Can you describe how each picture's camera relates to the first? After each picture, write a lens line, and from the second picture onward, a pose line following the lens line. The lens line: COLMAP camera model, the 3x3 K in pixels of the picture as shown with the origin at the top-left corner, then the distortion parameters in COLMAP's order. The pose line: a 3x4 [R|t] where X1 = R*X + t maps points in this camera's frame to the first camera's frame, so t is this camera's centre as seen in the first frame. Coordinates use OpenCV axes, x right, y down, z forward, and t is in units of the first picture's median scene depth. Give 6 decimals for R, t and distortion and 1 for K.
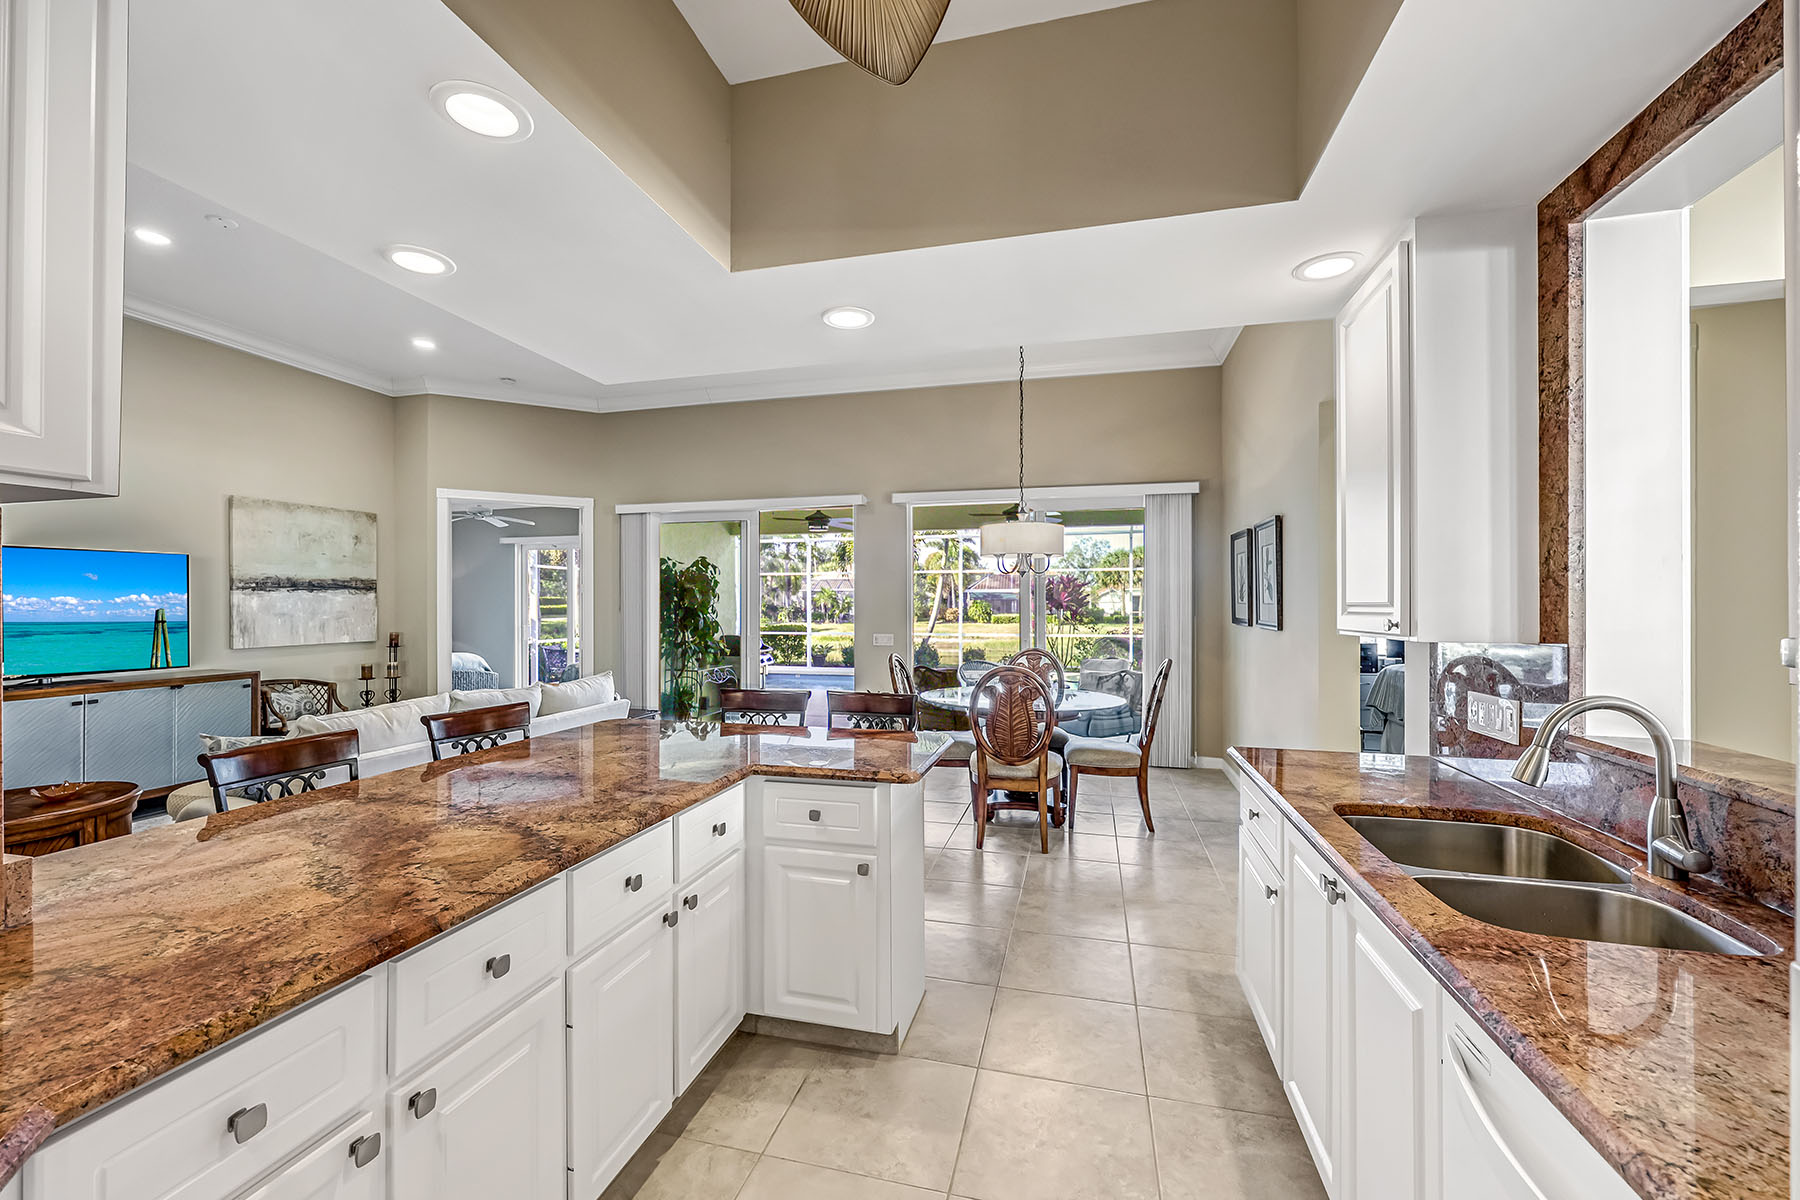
lens RADIAL K [[715.3, 0, 893.4], [0, 715.3, 598.6], [0, 0, 1]] dist [-0.002085, -0.000184]
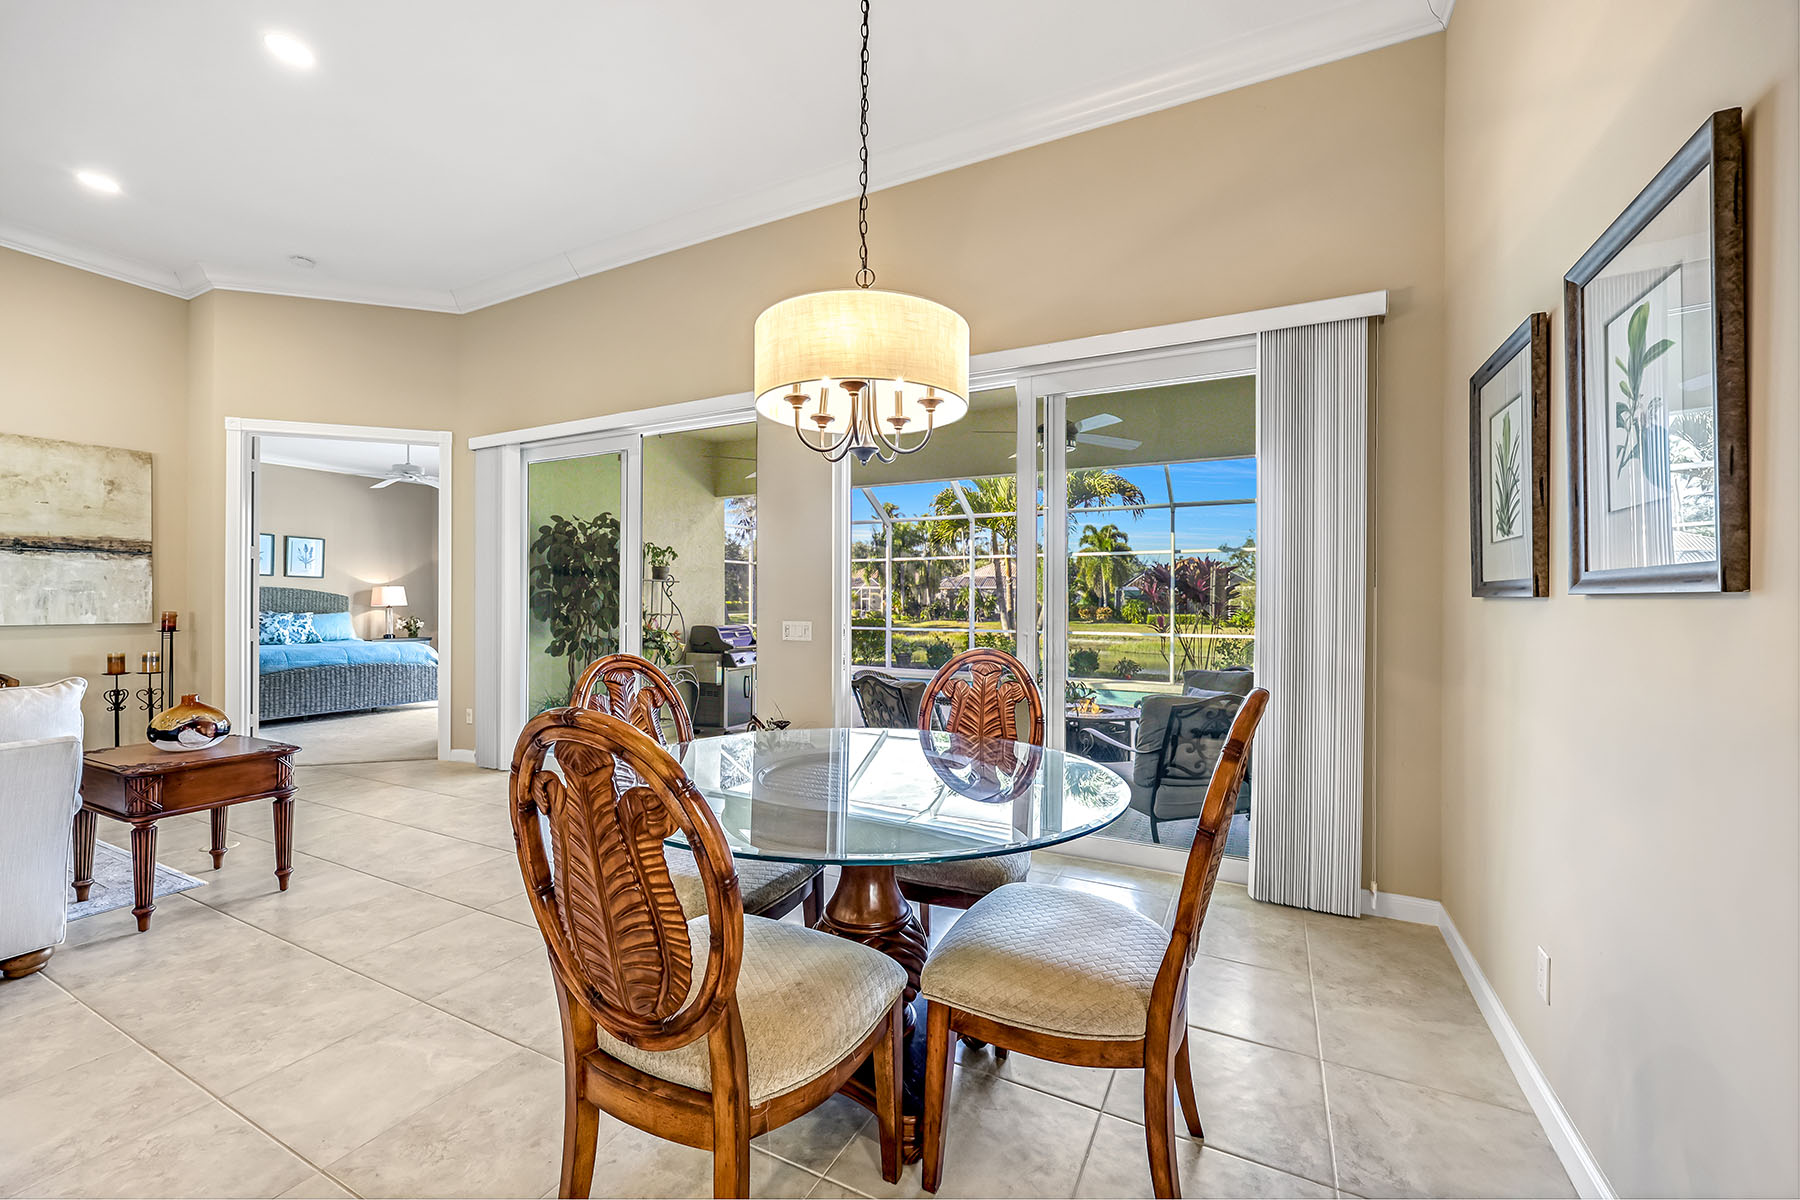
lens RADIAL K [[705.5, 0, 898.2], [0, 705.5, 600.8], [0, 0, 1]] dist [0.001119, 0.000583]
pose [[0.976861, 0.004887, -0.213820, 0.205810], [-0.004138, 0.999984, 0.003949, 0.030819], [0.213836, -0.002973, 0.976865, 0.460252]]
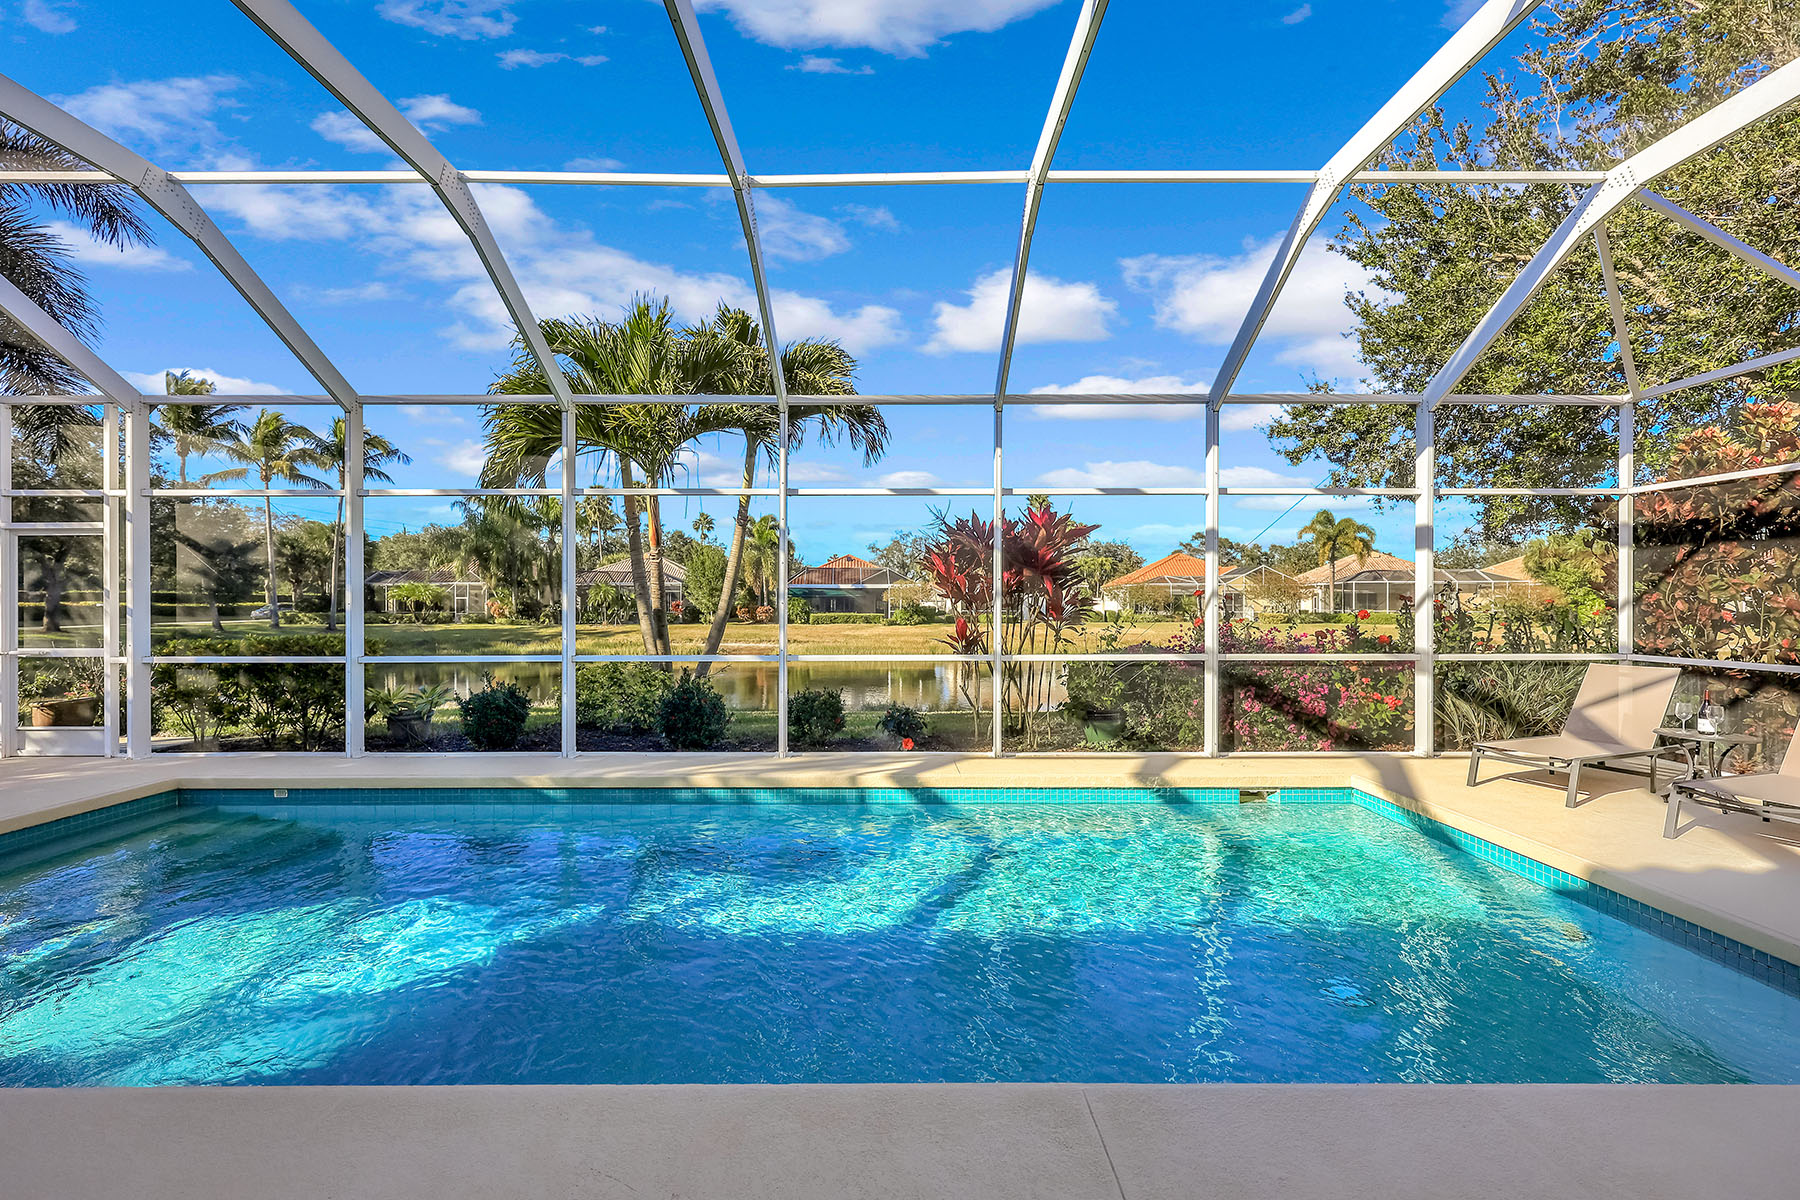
lens RADIAL K [[729.4, 0, 892.3], [0, 729.4, 607.1], [0, 0, 1]] dist [0.024489, -0.000049]
pose [[0.967343, -0.000213, 0.253472, 0.134845], [-0.002968, 0.999922, 0.012169, 0.045687], [-0.253455, -0.012524, 0.967266, 1.625233]]
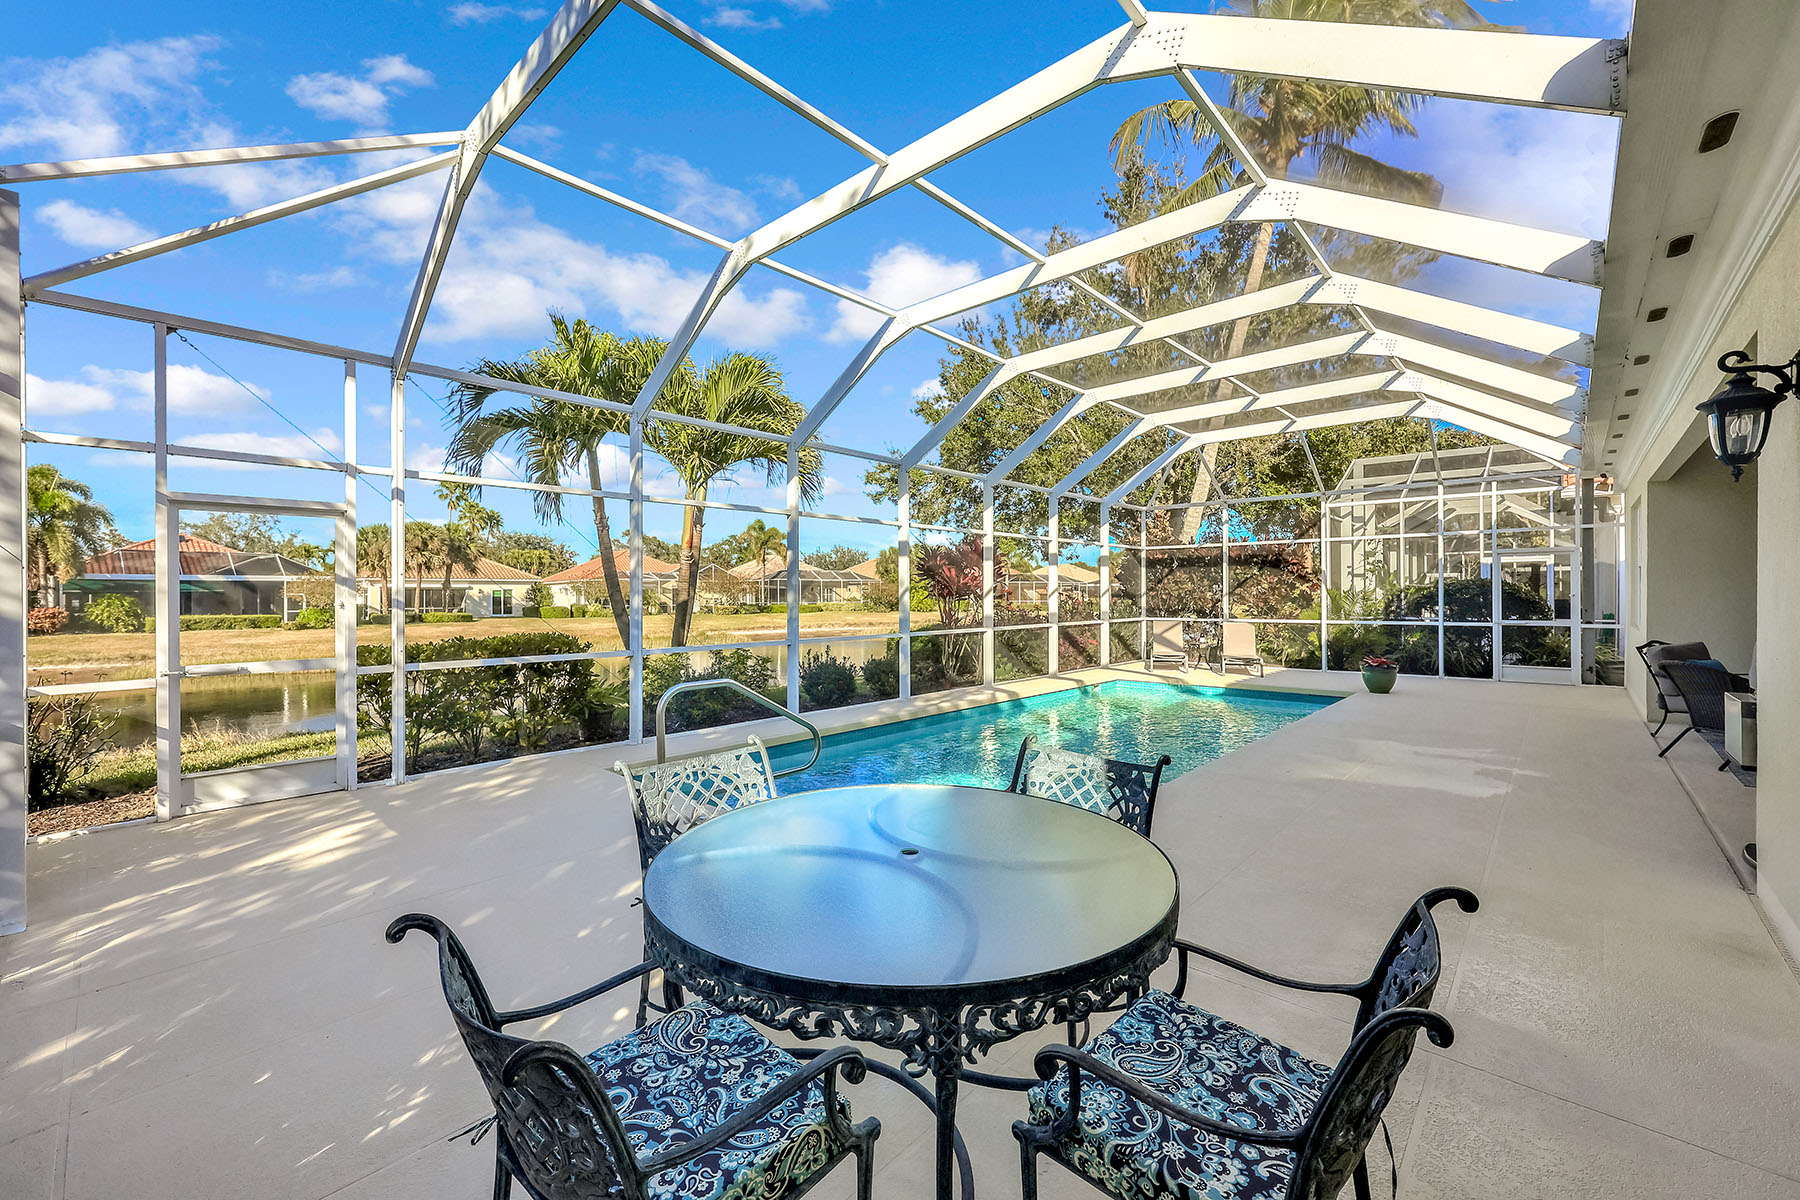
lens RADIAL K [[715.3, 0, 893.4], [0, 715.3, 598.6], [0, 0, 1]] dist [-0.002085, -0.000184]
pose [[0.478775, -0.008684, 0.877895, -0.786361], [0.002248, 0.999960, 0.008665, 0.040774], [-0.877935, -0.002175, 0.478775, 1.876985]]
